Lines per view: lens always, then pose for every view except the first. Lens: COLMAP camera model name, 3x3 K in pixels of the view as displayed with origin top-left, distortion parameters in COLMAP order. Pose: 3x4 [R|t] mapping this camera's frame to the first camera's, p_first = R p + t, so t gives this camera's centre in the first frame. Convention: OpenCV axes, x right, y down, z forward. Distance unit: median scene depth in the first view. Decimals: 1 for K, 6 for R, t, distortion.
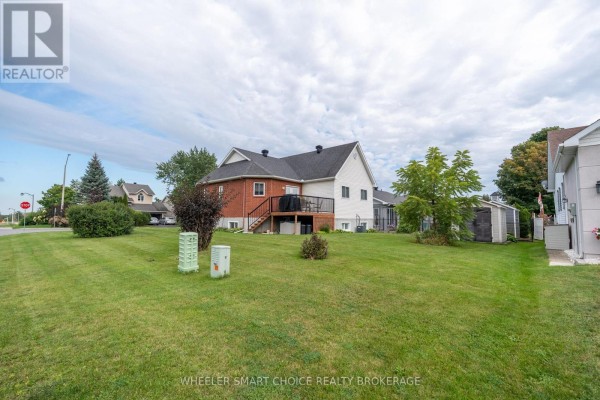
lens RADIAL K [[267.6, 0, 298.3], [0, 267.6, 199.4], [0, 0, 1]] dist [-0.000187, 0.000011]
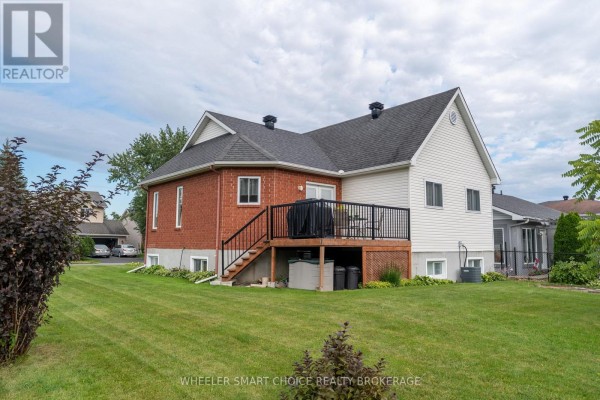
lens RADIAL K [[406.9, 0, 300.0], [0, 406.9, 200.0], [0, 0, 1]] dist [-0.004867, -0.001001]
pose [[0.992406, -0.013298, -0.122286, 0.029379], [0.009065, 0.999343, -0.035105, 0.004711], [0.122672, 0.033730, 0.991874, 0.253120]]
